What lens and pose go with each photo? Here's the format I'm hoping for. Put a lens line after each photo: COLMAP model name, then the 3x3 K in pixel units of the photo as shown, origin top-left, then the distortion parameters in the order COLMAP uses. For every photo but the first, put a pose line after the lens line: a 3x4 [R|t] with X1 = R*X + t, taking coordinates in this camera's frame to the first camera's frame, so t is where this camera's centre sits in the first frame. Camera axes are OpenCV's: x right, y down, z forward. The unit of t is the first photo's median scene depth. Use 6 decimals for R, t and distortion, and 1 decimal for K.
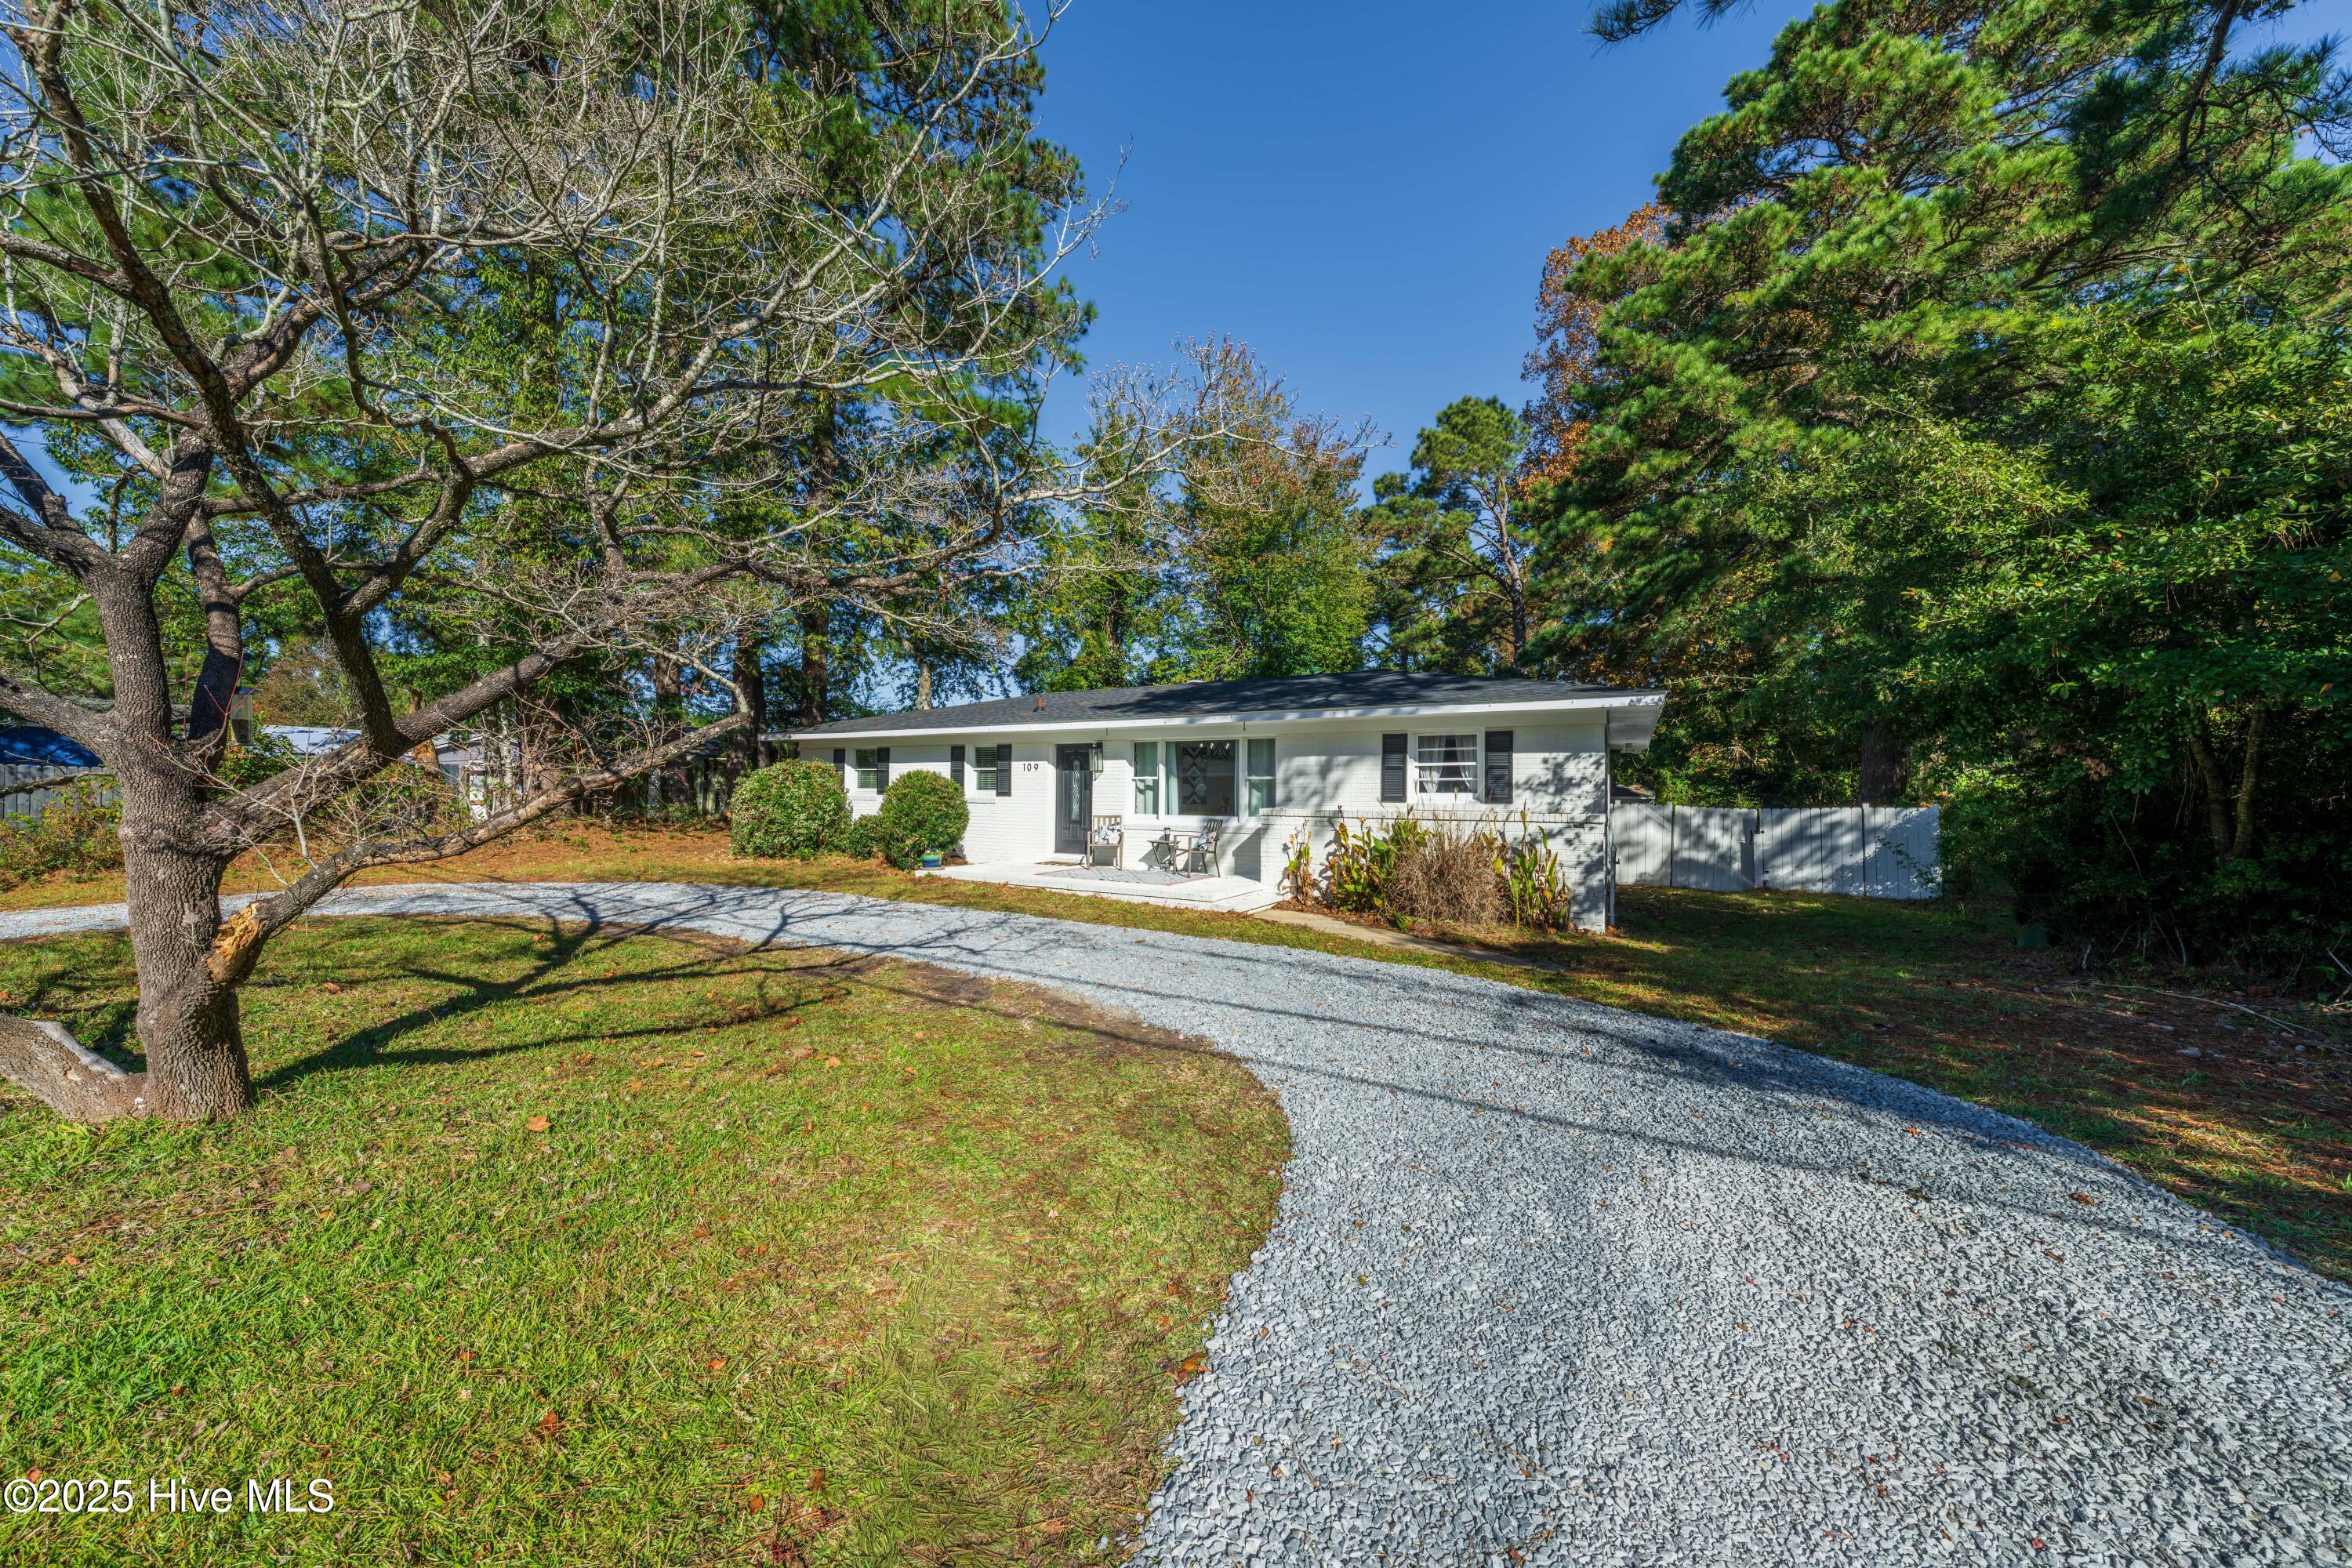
lens RADIAL K [[804.9, 0, 1171.8], [0, 804.9, 779.7], [0, 0, 1]] dist [0.001403, 0.000470]
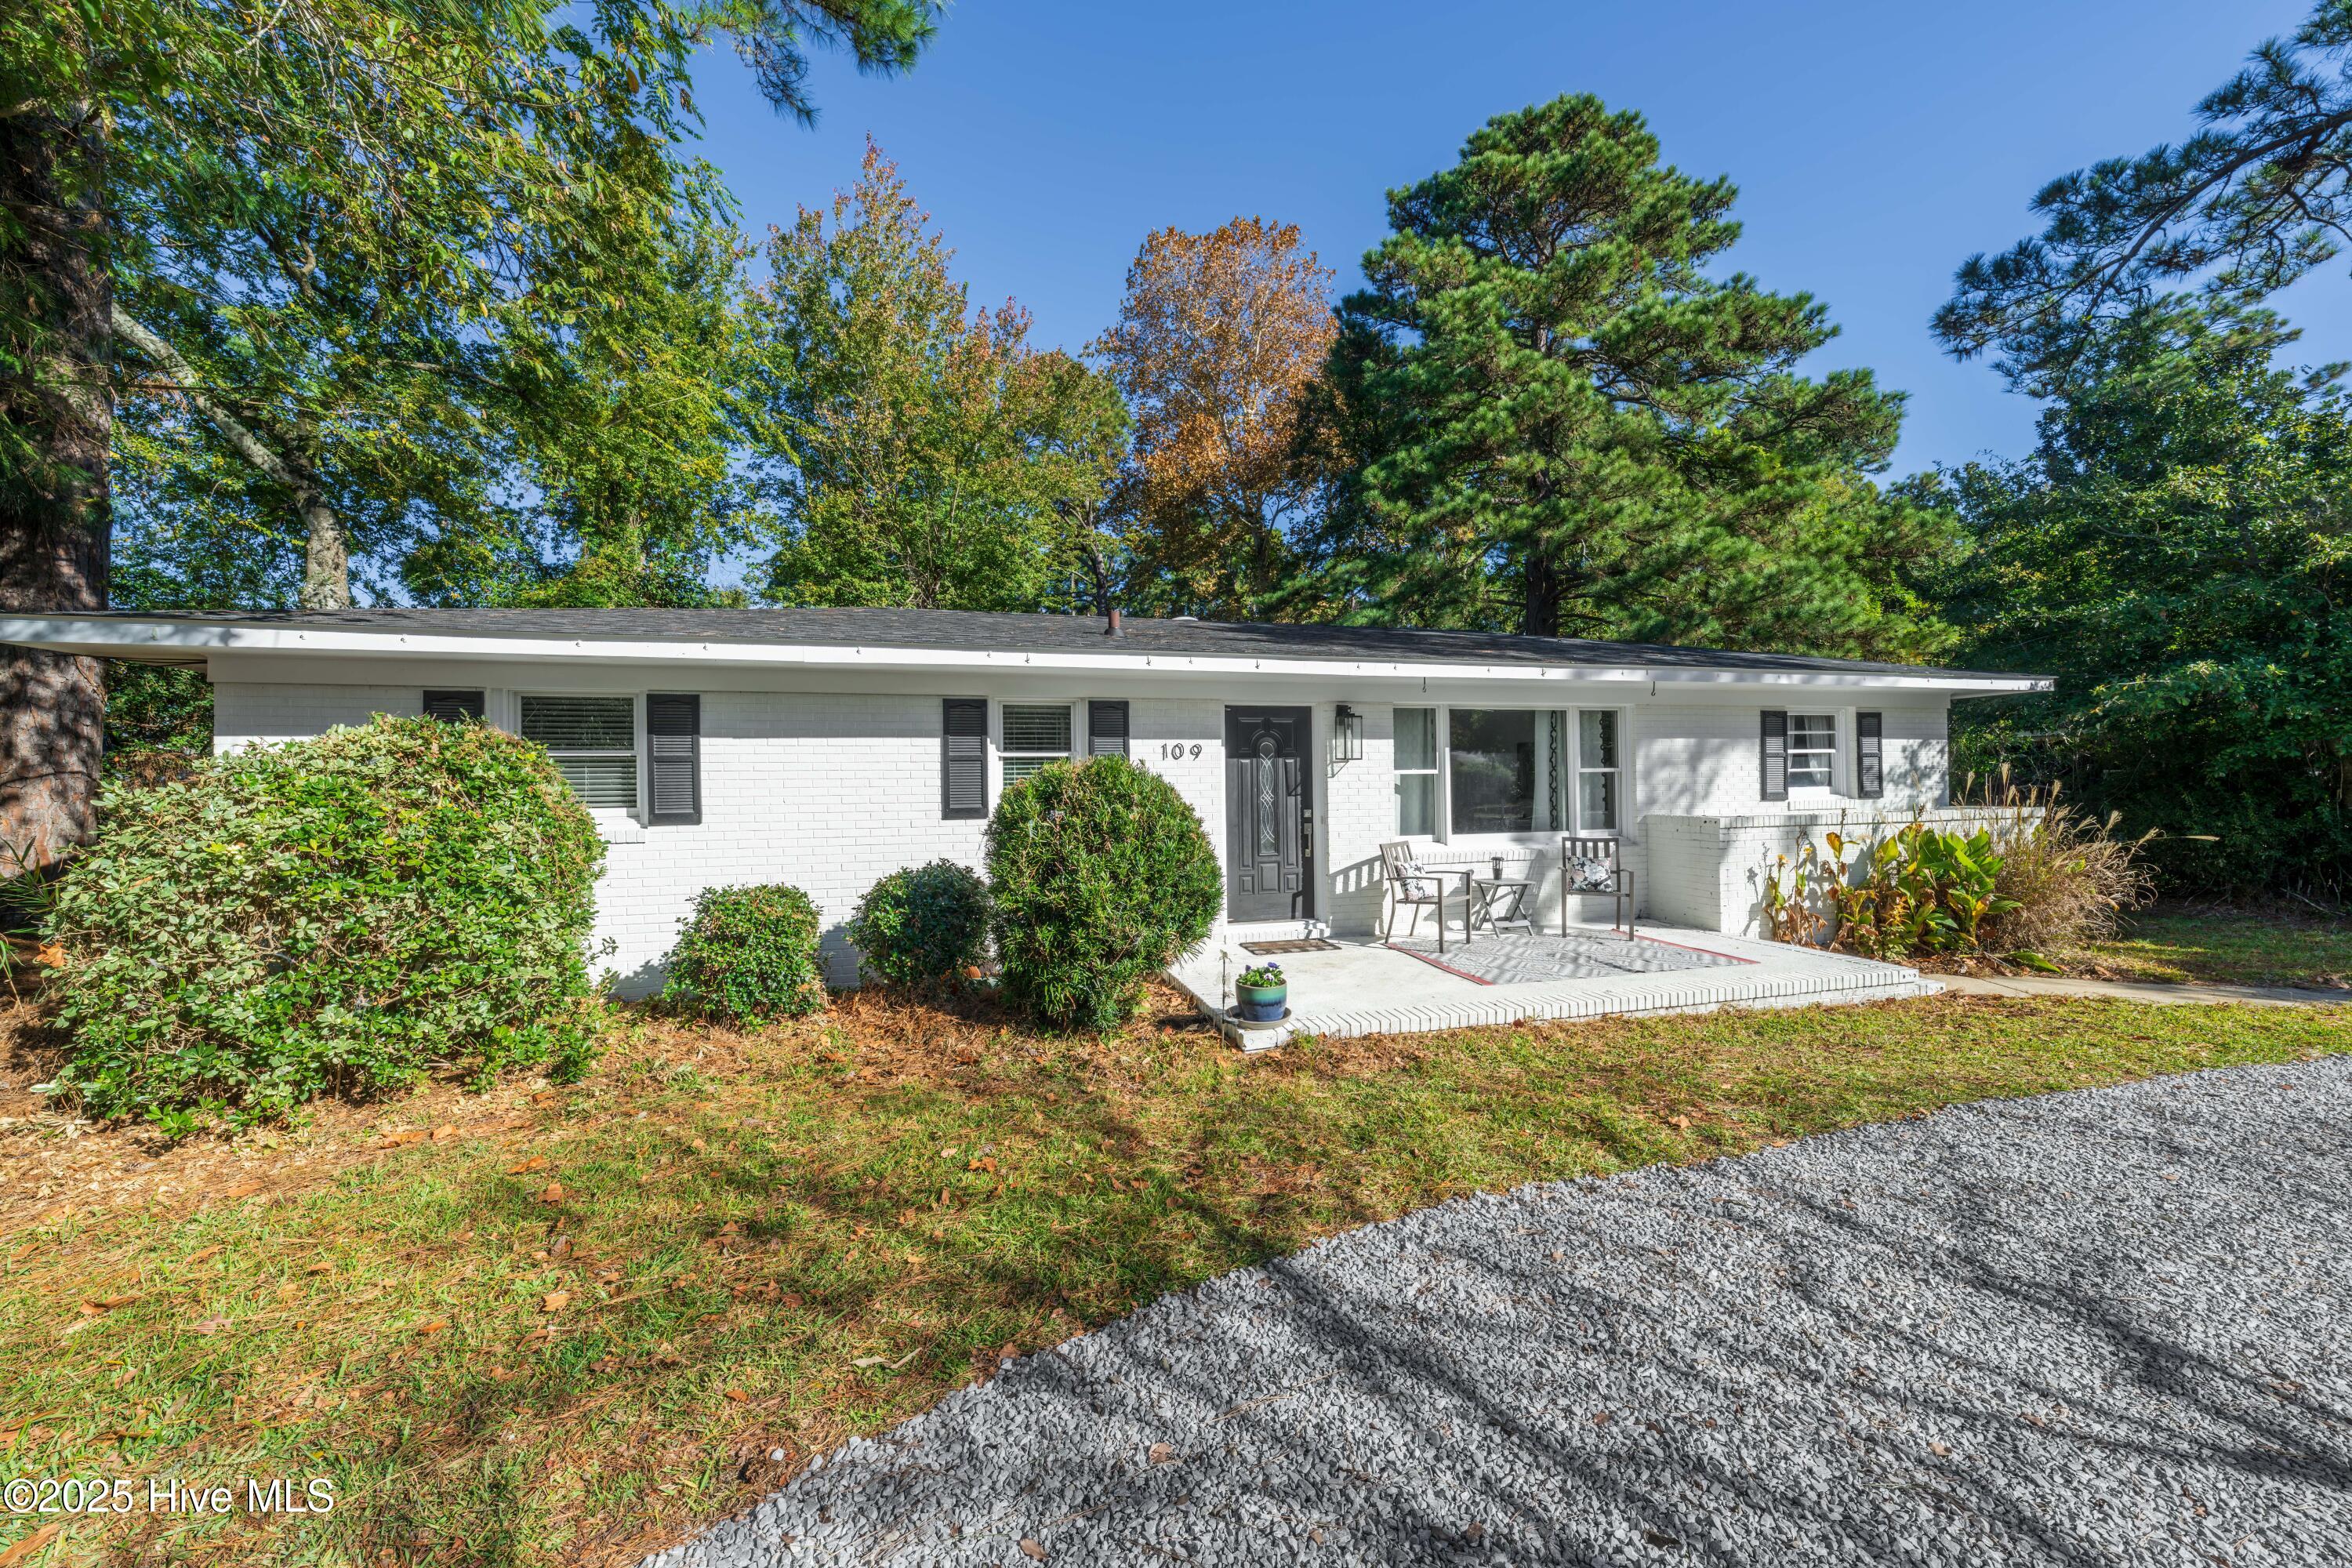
lens RADIAL K [[804.9, 0, 1171.8], [0, 804.9, 779.7], [0, 0, 1]] dist [0.001403, 0.000470]
pose [[0.719774, -0.019854, 0.693924, -0.624634], [0.004476, 0.999703, 0.023959, -0.012237], [-0.694194, -0.014139, 0.719649, 0.816197]]
